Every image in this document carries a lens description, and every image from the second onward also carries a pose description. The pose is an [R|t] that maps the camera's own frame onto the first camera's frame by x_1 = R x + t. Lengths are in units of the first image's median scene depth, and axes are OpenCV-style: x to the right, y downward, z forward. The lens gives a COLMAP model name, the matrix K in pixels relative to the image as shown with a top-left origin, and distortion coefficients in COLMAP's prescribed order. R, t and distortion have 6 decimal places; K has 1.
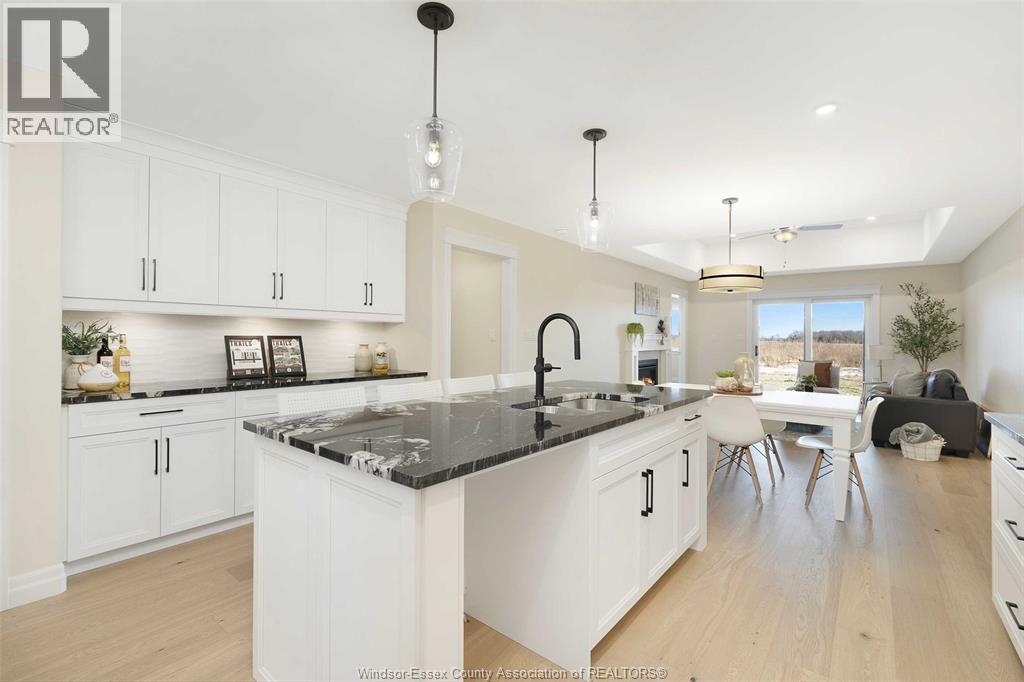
lens RADIAL K [[457.7, 0, 499.8], [0, 457.7, 334.0], [0, 0, 1]] dist [0.017660, -0.000242]
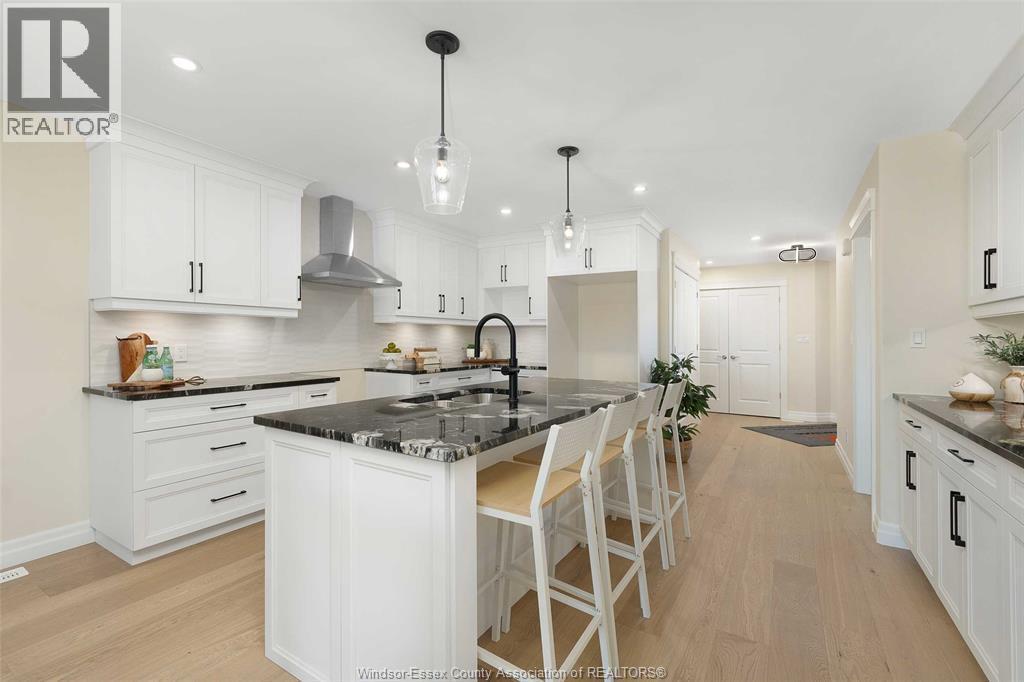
lens RADIAL K [[457.7, 0, 499.8], [0, 457.7, 334.0], [0, 0, 1]] dist [0.017660, -0.000242]
pose [[-0.991219, -0.019180, -0.130832, 0.185398], [-0.017489, 0.999748, -0.014065, 0.012219], [0.131069, -0.011653, -0.991305, 1.486009]]
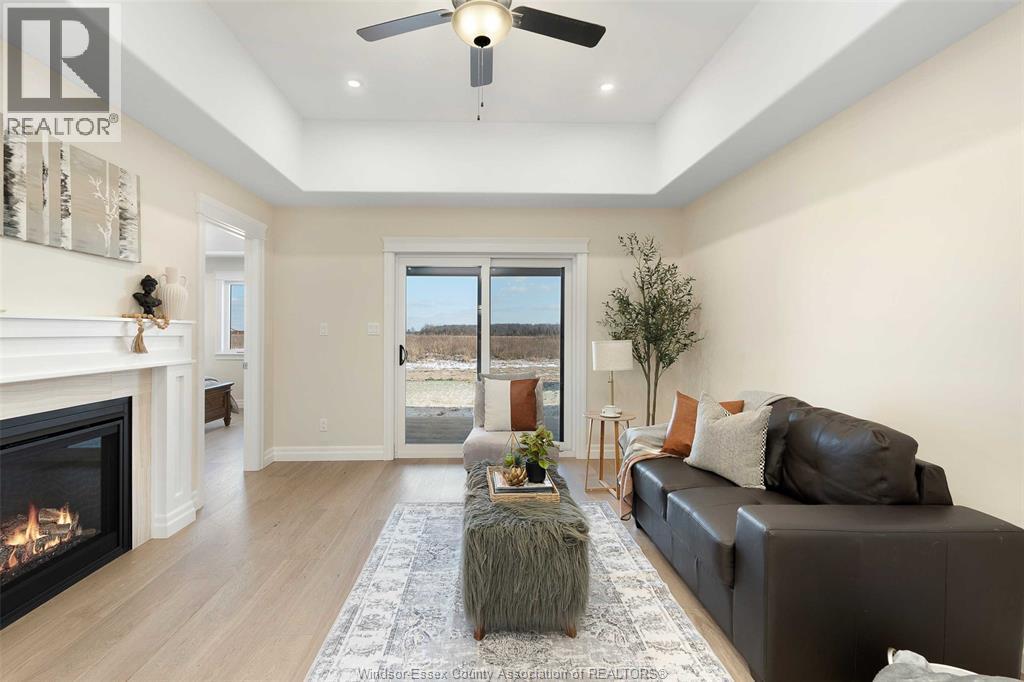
lens RADIAL K [[463.5, 0, 490.8], [0, 463.5, 333.7], [0, 0, 1]] dist [0.001745, 0.000118]
pose [[0.757669, -0.009304, 0.652573, 0.832103], [0.001025, 0.999914, 0.013067, 0.017179], [-0.652638, -0.009232, 0.757613, 1.527905]]
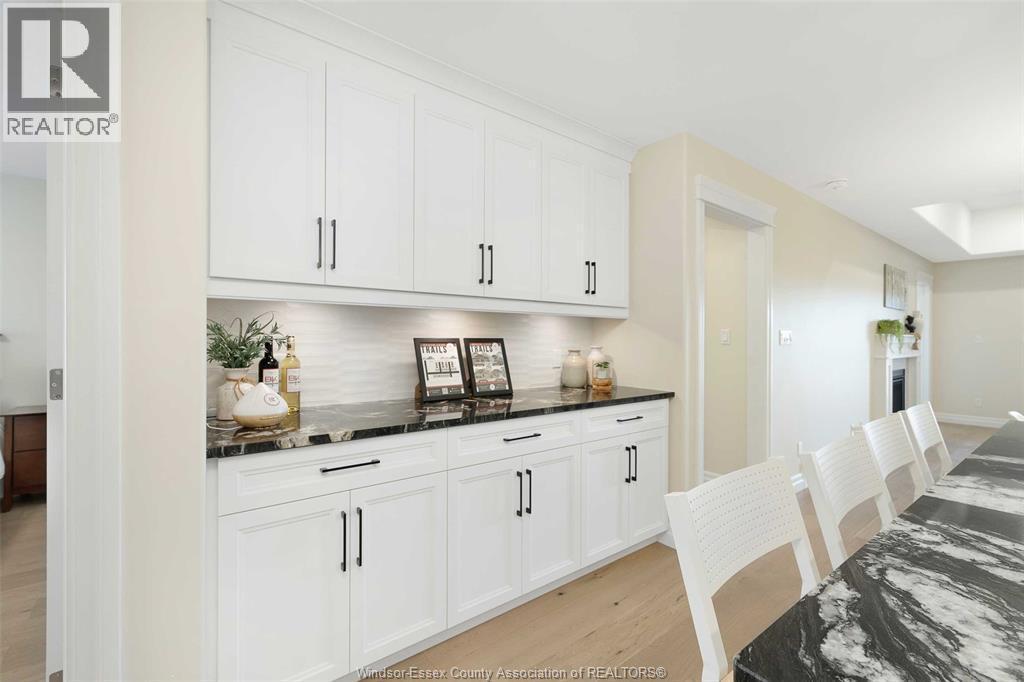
lens RADIAL K [[461.7, 0, 511.8], [0, 461.7, 336.8], [0, 0, 1]] dist [0.012401, 0.000046]
pose [[0.978066, -0.001909, -0.208286, -0.307009], [0.002208, 0.999997, 0.001200, 0.001243], [0.208283, -0.001634, 0.978067, 0.348610]]
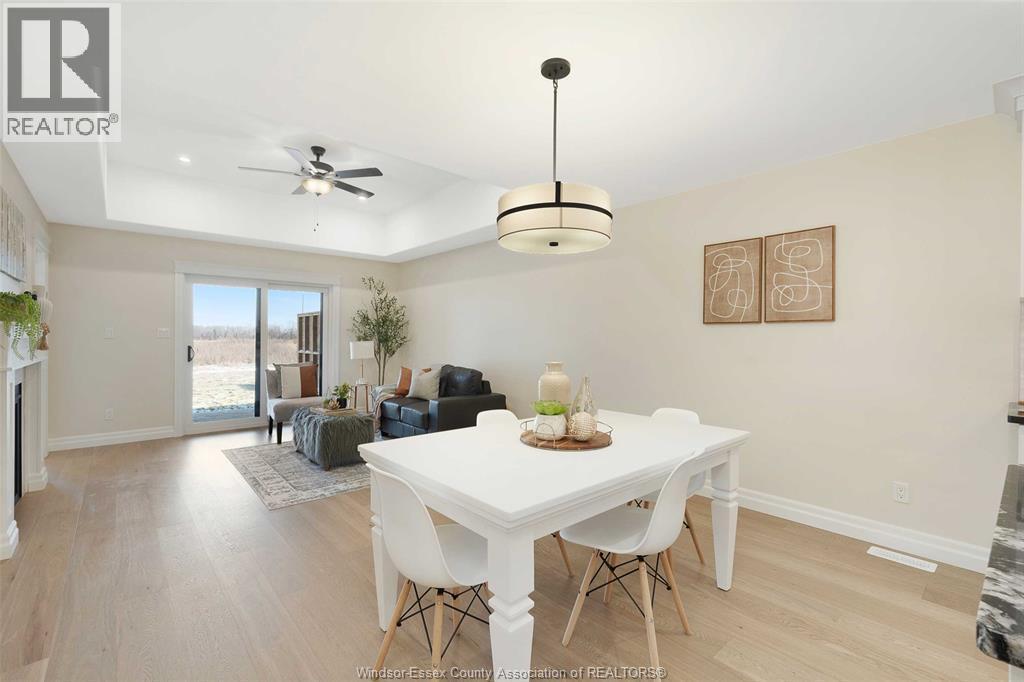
lens RADIAL K [[452.1, 0, 524.5], [0, 452.1, 334.1], [0, 0, 1]] dist [0.000624, 0.000197]
pose [[0.148413, -0.000517, 0.988925, -0.005763], [-0.010588, 0.999942, 0.002111, 0.007060], [-0.988869, -0.010784, 0.148399, 1.227231]]
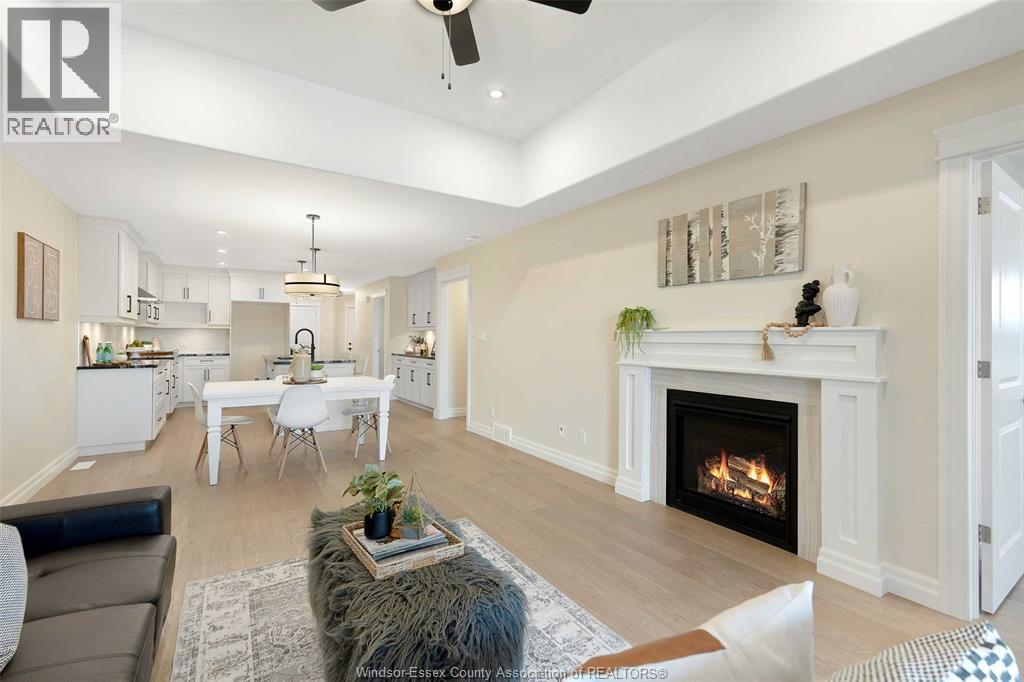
lens RADIAL K [[453.2, 0, 540.3], [0, 453.2, 339.7], [0, 0, 1]] dist [-0.010424, 0.000078]
pose [[-0.265705, -0.007912, -0.964022, 1.822822], [-0.003941, 0.999967, -0.007121, 0.031026], [0.964046, 0.001908, -0.265728, 2.360102]]
